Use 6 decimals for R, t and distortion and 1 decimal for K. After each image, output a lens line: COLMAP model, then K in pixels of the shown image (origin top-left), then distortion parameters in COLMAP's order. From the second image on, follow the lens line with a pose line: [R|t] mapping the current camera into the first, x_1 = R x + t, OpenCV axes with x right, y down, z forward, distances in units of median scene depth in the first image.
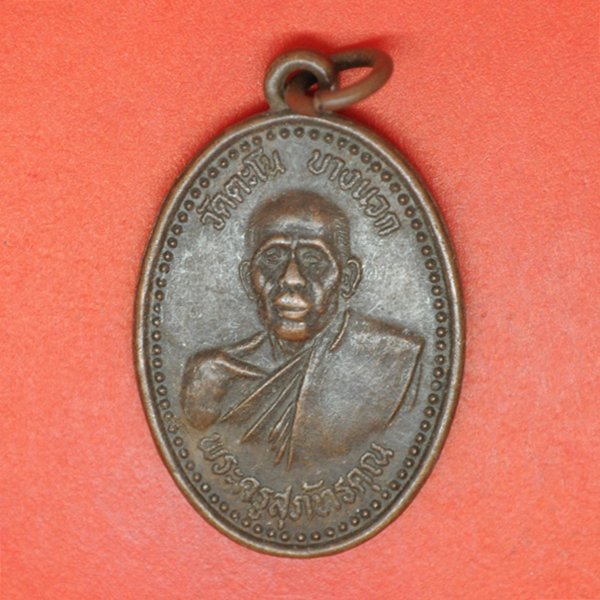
lens RADIAL K [[2010.1, 0, 301.2], [0, 2010.1, 312.1], [0, 0, 1]] dist [-0.028388, 0.000000]
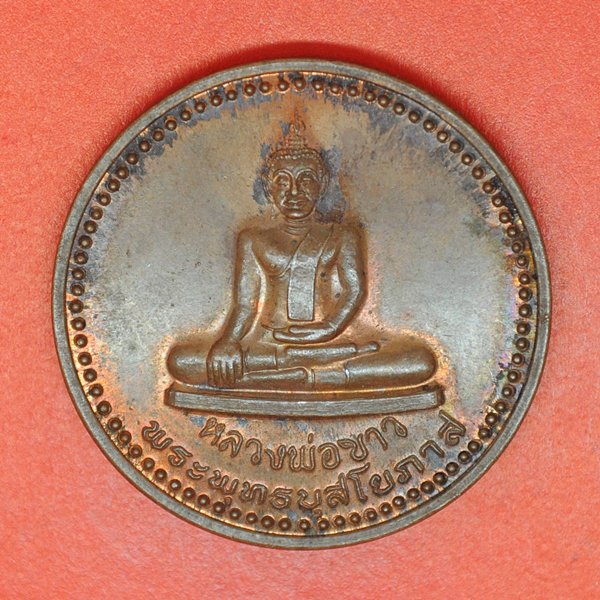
lens RADIAL K [[2010.1, 0, 301.7], [0, 2010.1, 297.1], [0, 0, 1]] dist [-0.028388, 0.000000]
pose [[0.999538, -0.029894, -0.005500, -0.002939], [0.029883, 0.999551, -0.002141, 0.005806], [0.005562, 0.001976, 0.999983, 0.142034]]
